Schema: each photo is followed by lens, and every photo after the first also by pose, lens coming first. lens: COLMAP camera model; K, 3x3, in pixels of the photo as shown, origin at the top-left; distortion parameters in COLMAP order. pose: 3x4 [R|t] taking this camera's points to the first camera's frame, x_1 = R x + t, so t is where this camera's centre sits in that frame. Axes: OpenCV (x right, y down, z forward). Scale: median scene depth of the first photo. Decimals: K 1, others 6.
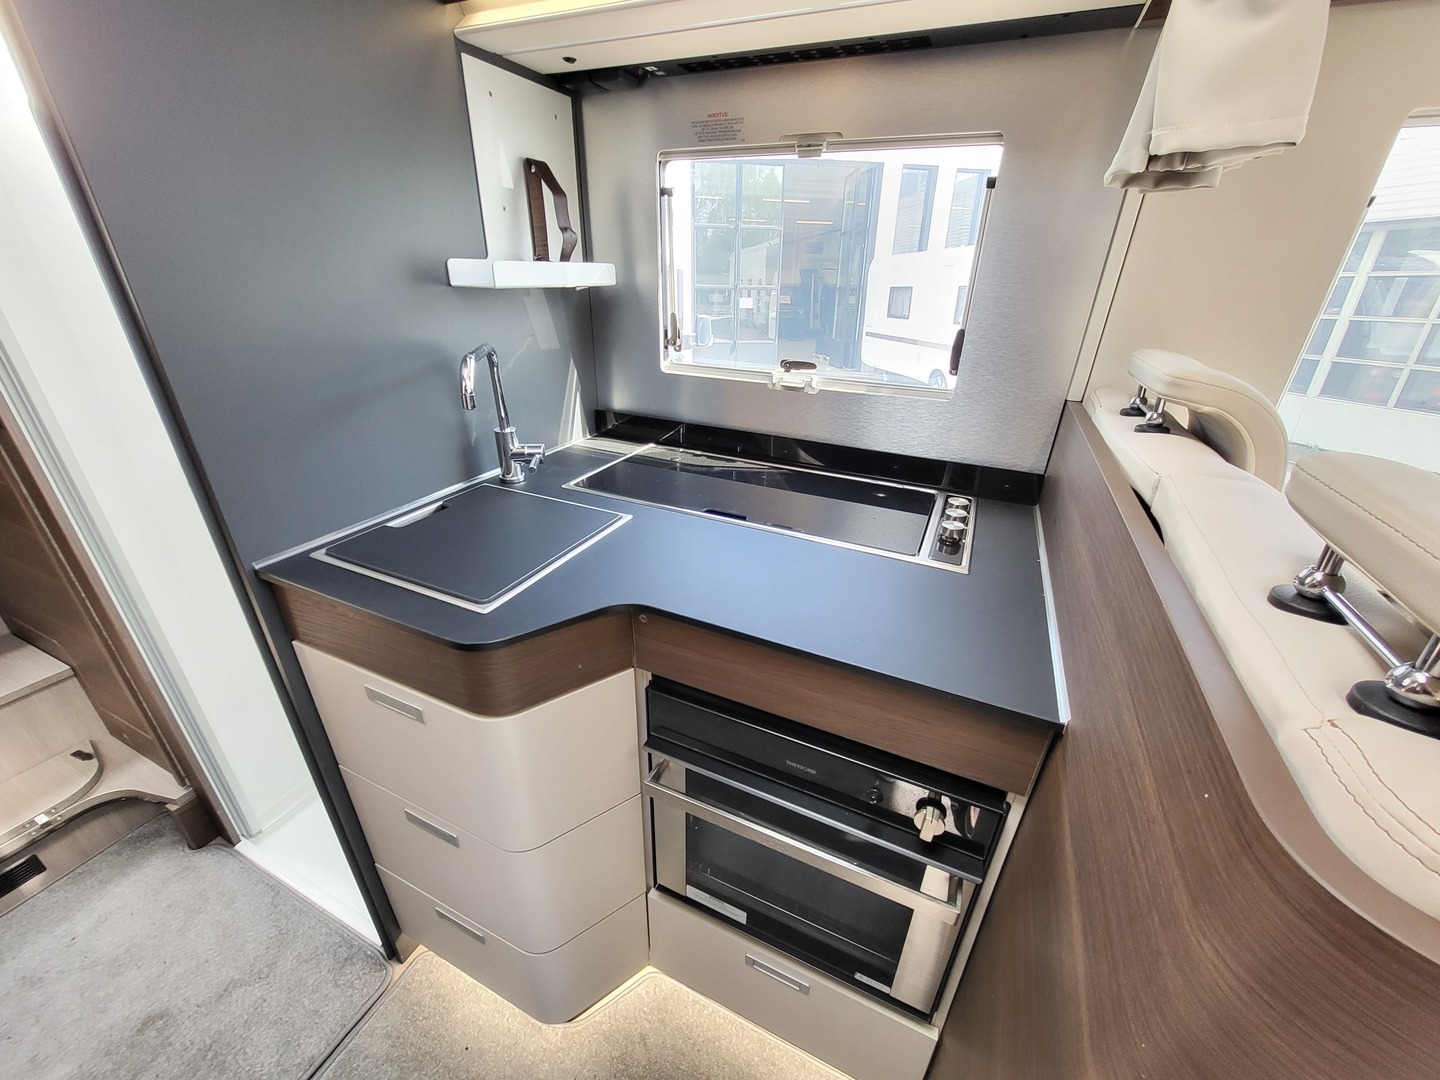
lens RADIAL K [[564.3, 0, 717.9], [0, 564.3, 547.6], [0, 0, 1]] dist [-0.001808, 0.000439]
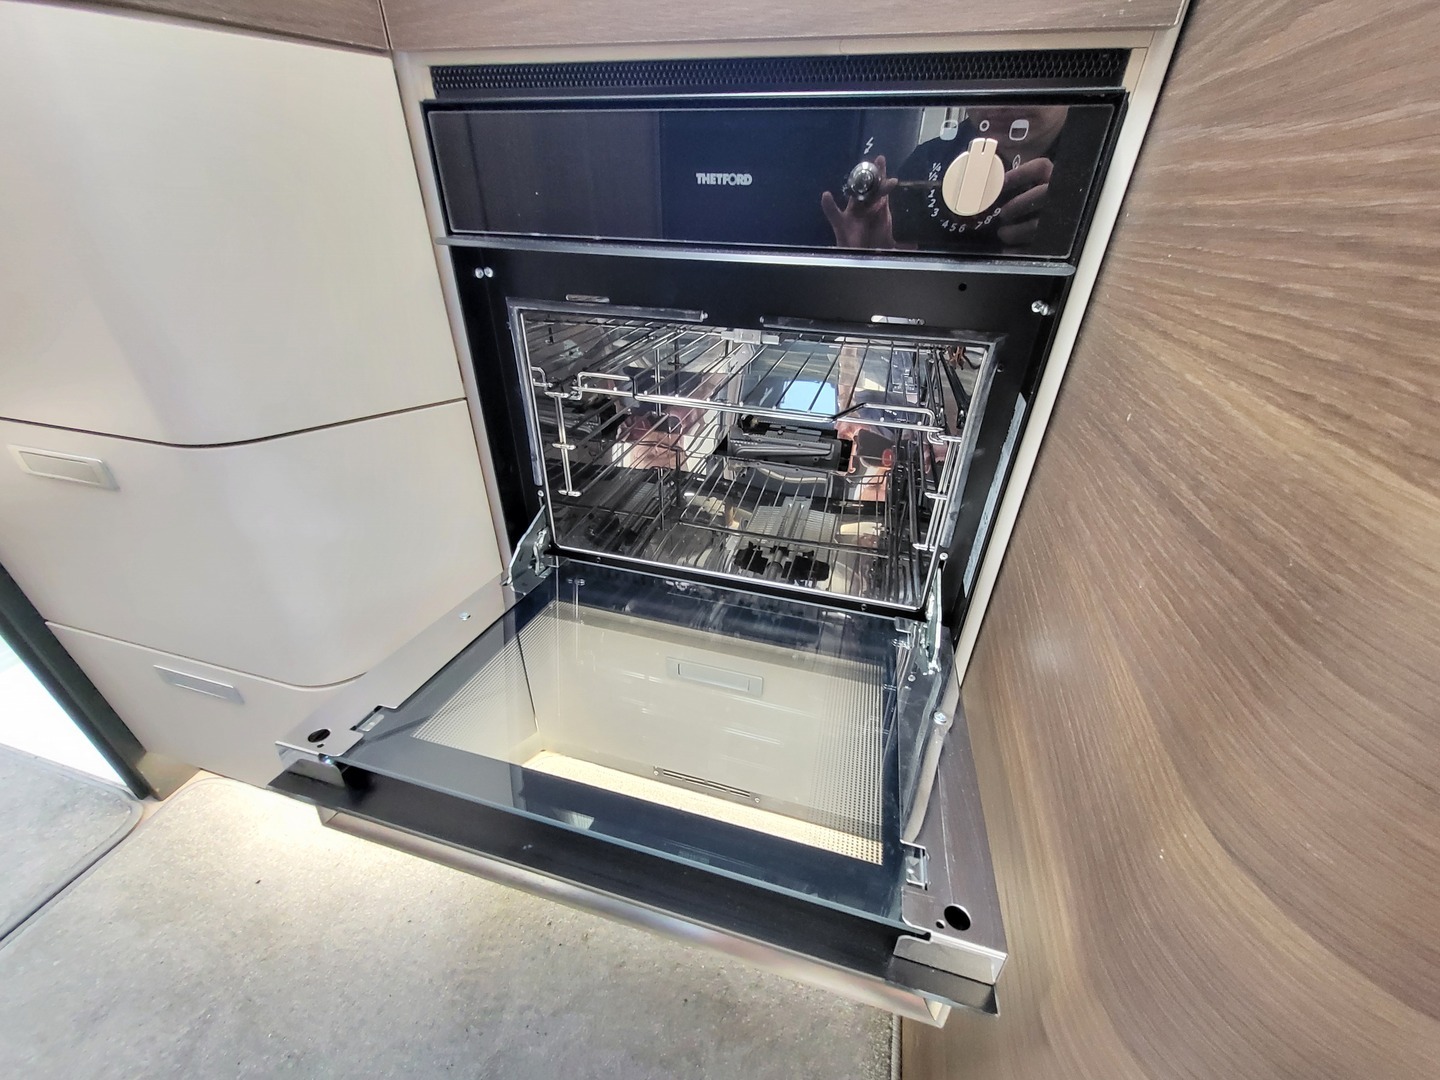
lens RADIAL K [[564.3, 0, 717.9], [0, 564.3, 547.6], [0, 0, 1]] dist [-0.001808, 0.000439]
pose [[0.987693, -0.079054, 0.134953, 0.026262], [0.066570, 0.993283, 0.094648, 0.427897], [-0.141529, -0.084500, 0.986321, 0.277860]]
